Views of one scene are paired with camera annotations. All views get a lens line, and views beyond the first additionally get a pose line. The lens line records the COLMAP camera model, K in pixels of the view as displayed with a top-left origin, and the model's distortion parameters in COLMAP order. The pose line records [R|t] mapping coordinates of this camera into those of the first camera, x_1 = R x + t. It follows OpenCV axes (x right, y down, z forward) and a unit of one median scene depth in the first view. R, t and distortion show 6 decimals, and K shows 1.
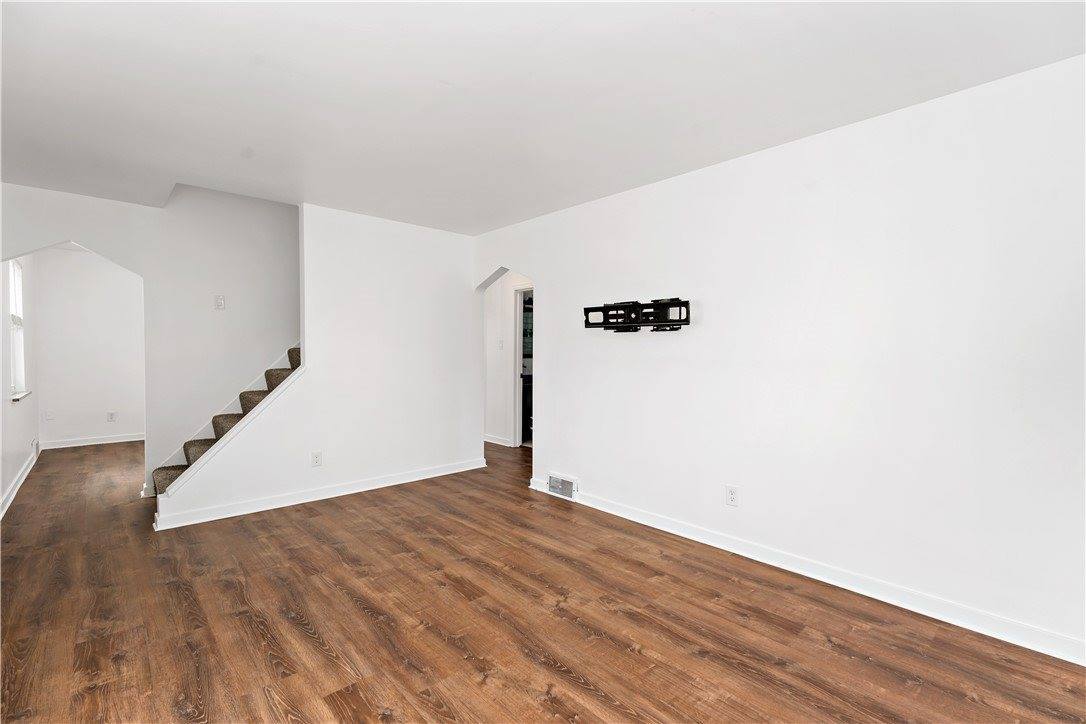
lens RADIAL K [[492.4, 0, 543.2], [0, 492.4, 361.2], [0, 0, 1]] dist [-0.004300, -0.000065]
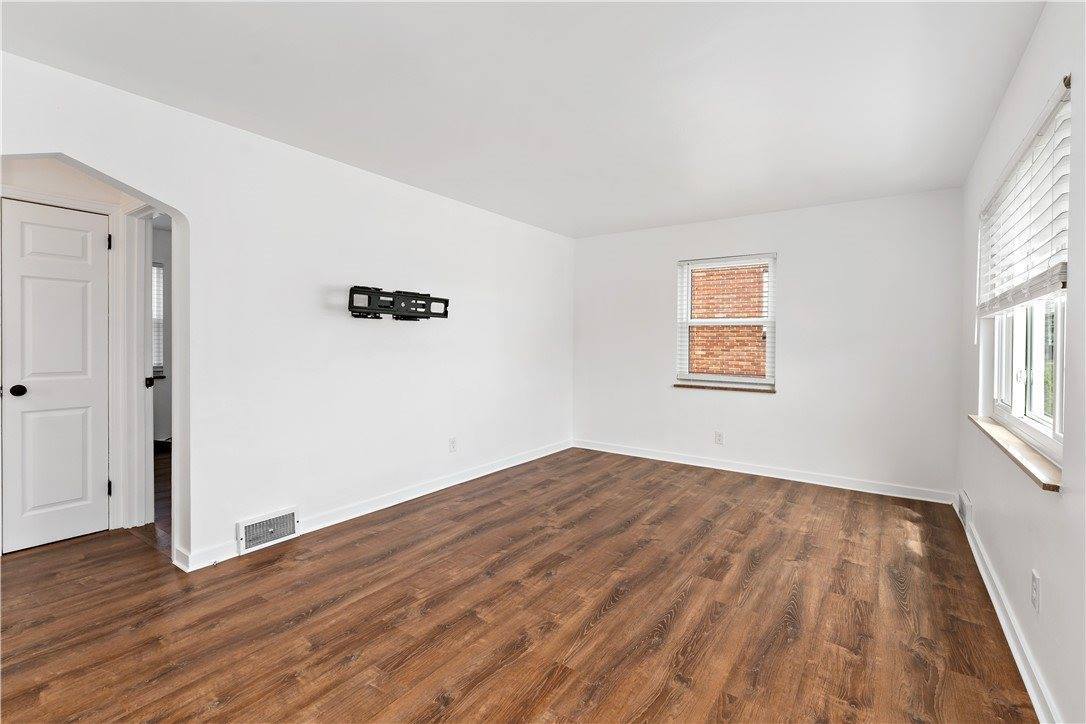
lens RADIAL K [[492.4, 0, 543.7], [0, 492.4, 340.5], [0, 0, 1]] dist [-0.004300, -0.000065]
pose [[-0.219046, -0.007492, 0.975686, -1.106324], [0.012475, 0.999867, 0.010479, -0.029299], [-0.975635, 0.014467, -0.218924, 1.153512]]
